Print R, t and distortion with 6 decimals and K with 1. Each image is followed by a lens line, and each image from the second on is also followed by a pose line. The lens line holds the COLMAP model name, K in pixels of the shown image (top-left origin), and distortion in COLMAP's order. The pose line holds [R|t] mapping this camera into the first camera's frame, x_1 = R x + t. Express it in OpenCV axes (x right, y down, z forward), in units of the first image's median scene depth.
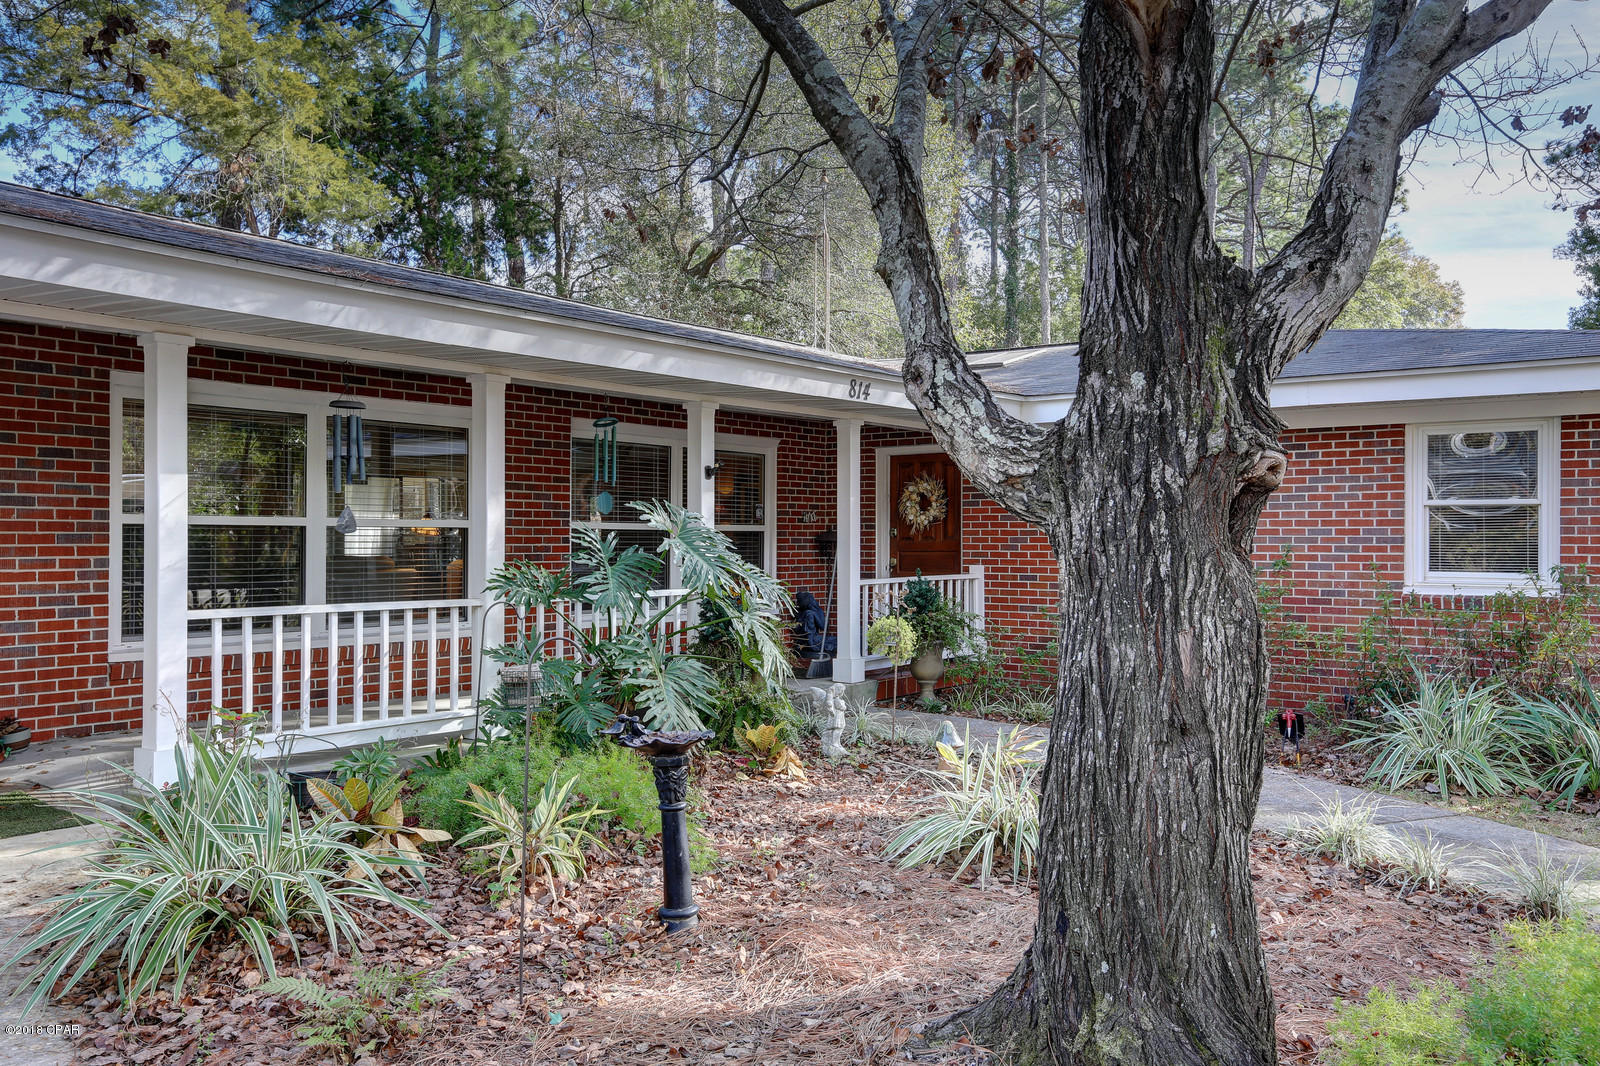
lens RADIAL K [[1306.0, 0, 796.6], [0, 1306.0, 536.2], [0, 0, 1]] dist [0.082006, 0.003633]
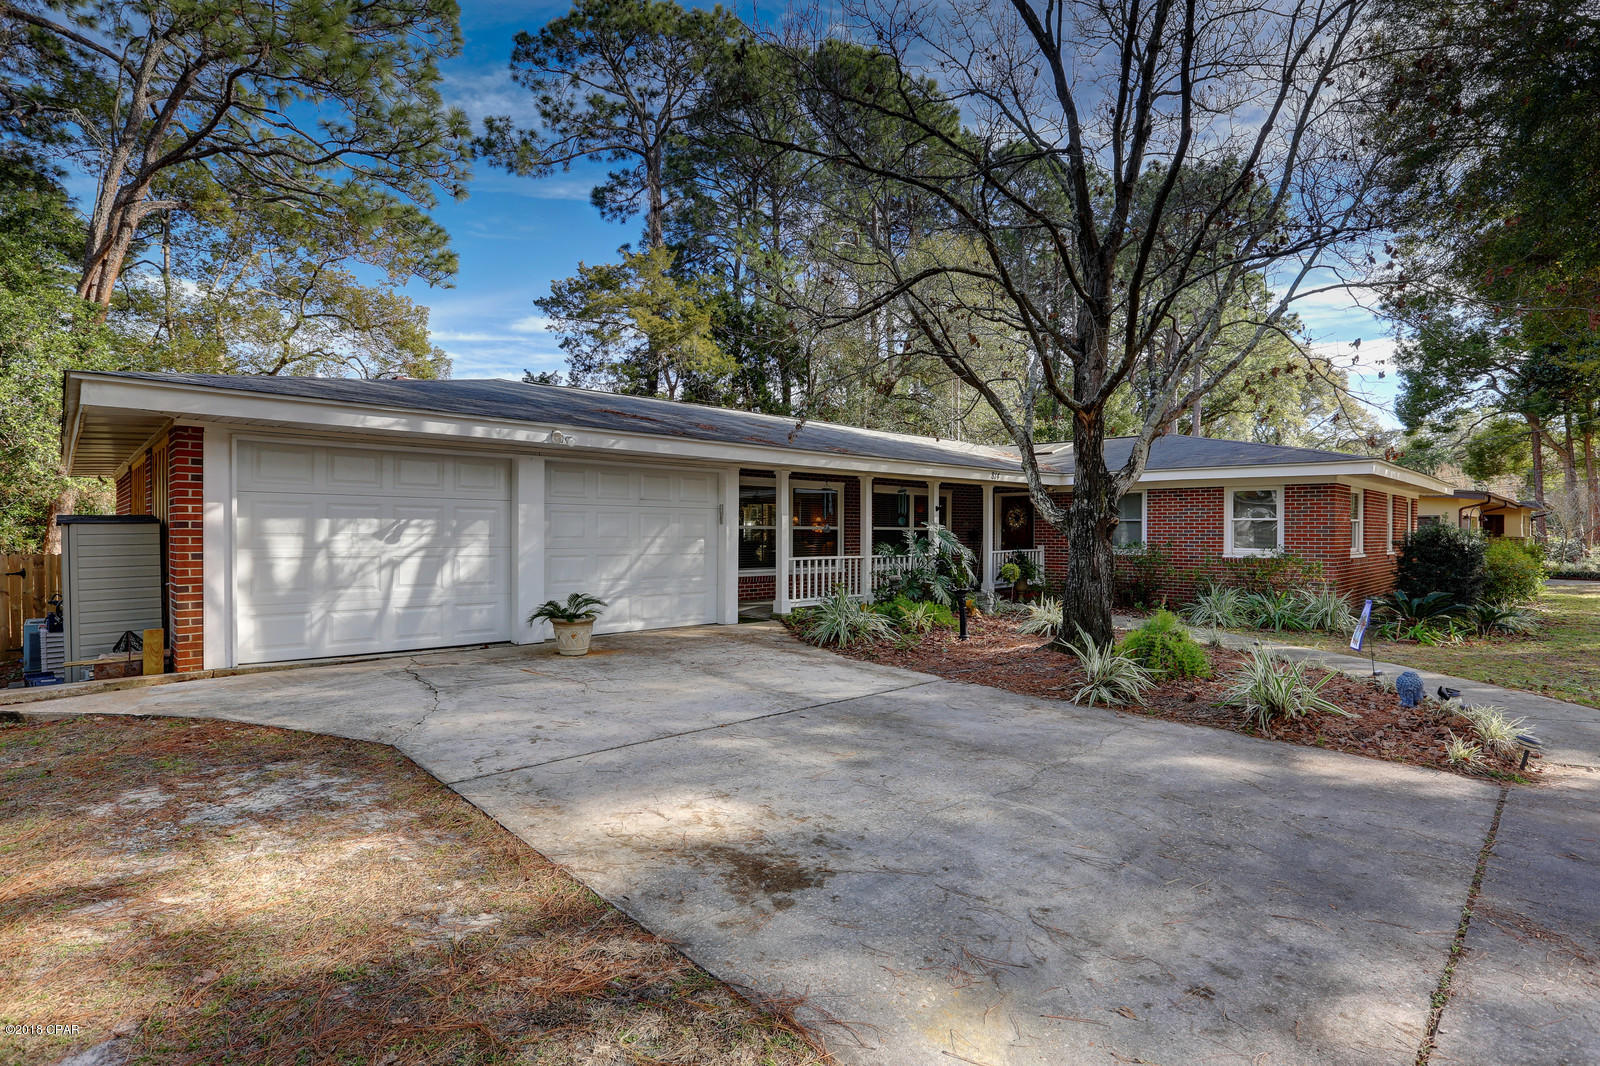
lens RADIAL K [[799.1, 0, 804.7], [0, 799.1, 534.7], [0, 0, 1]] dist [-0.003150, 0.000142]
pose [[0.990040, 0.002649, -0.140761, -0.095597], [-0.001655, 0.999973, 0.007178, -0.007126], [0.140776, -0.006873, 0.990018, -0.572966]]
